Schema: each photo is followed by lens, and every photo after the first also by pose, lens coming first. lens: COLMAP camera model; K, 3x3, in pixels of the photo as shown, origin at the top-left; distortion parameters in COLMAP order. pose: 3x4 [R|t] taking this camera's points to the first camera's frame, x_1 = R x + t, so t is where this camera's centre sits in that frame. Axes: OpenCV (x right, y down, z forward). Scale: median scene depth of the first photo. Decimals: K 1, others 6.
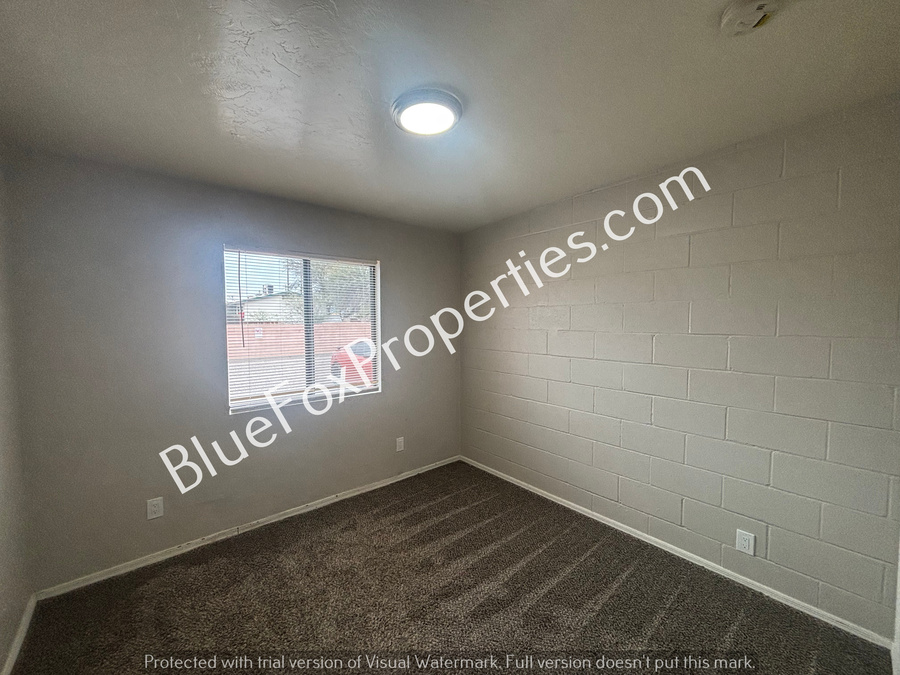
lens RADIAL K [[363.3, 0, 447.9], [0, 363.3, 336.2], [0, 0, 1]] dist [-0.001646, -0.000133]
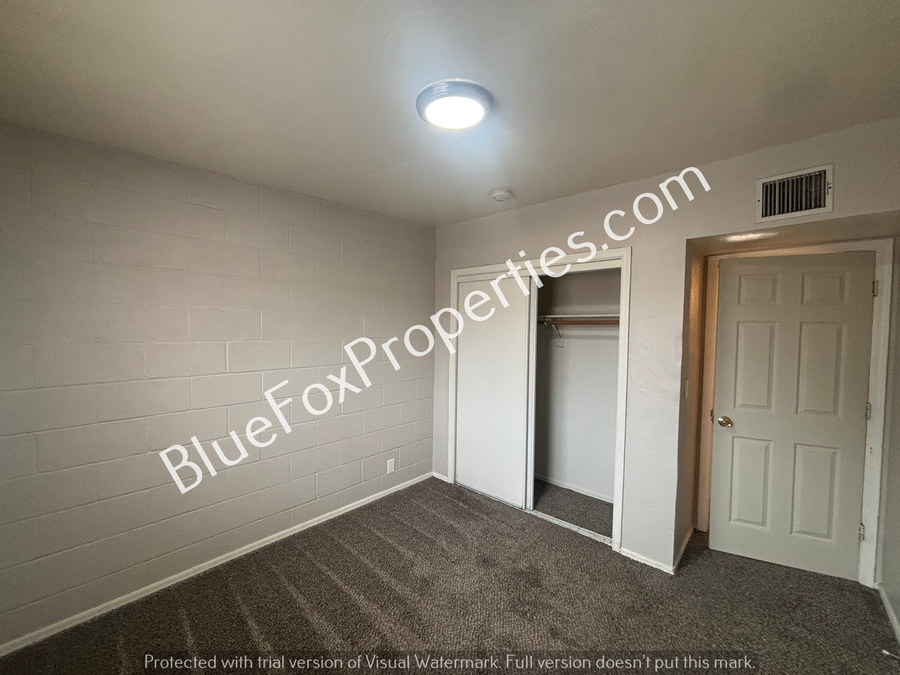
lens RADIAL K [[363.3, 0, 447.9], [0, 363.3, 336.2], [0, 0, 1]] dist [-0.001646, -0.000133]
pose [[-0.125556, -0.028349, 0.991681, -0.795016], [0.039141, 0.998672, 0.033505, -0.052092], [-0.991314, 0.043022, -0.124279, 0.929796]]
